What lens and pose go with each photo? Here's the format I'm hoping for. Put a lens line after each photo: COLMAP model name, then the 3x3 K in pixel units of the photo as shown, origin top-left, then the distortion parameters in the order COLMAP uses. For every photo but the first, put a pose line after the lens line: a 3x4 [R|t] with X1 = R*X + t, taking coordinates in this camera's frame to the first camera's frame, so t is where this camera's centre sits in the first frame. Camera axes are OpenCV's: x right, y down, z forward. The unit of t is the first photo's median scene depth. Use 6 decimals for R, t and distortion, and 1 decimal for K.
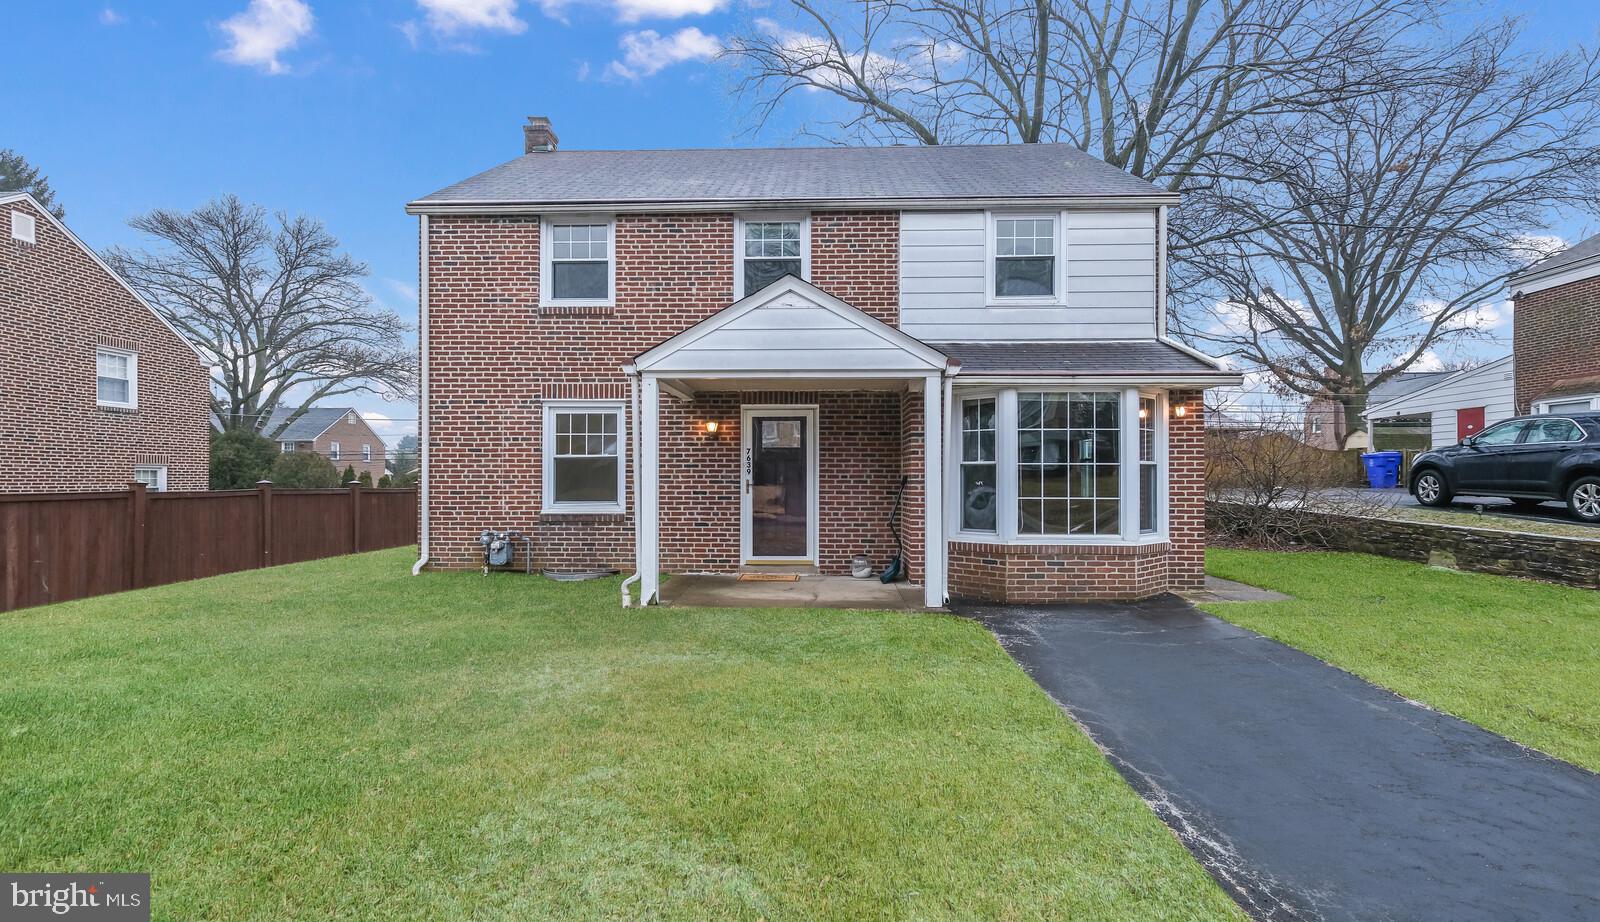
lens RADIAL K [[706.6, 0, 800.6], [0, 706.6, 478.6], [0, 0, 1]] dist [0.007208, -0.001455]
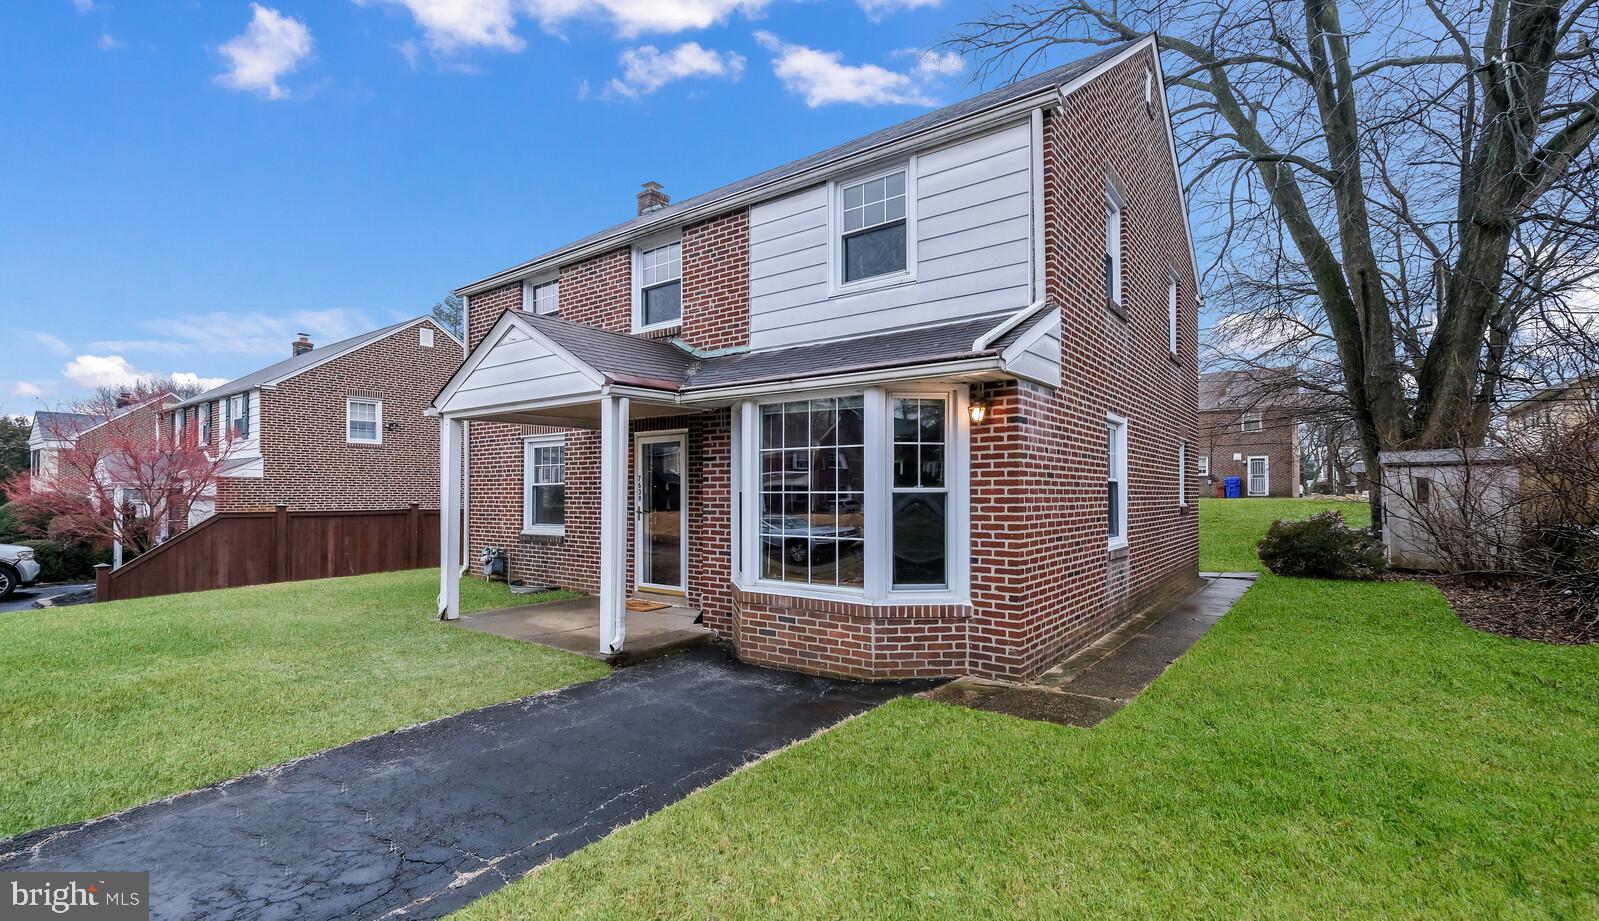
lens RADIAL K [[706.1, 0, 806.0], [0, 706.1, 490.1], [0, 0, 1]] dist [0.007208, -0.001455]
pose [[0.820114, -0.003539, -0.572189, 0.699960], [0.000449, 0.999985, -0.005540, -0.016001], [0.572200, 0.004287, 0.820103, 0.310639]]
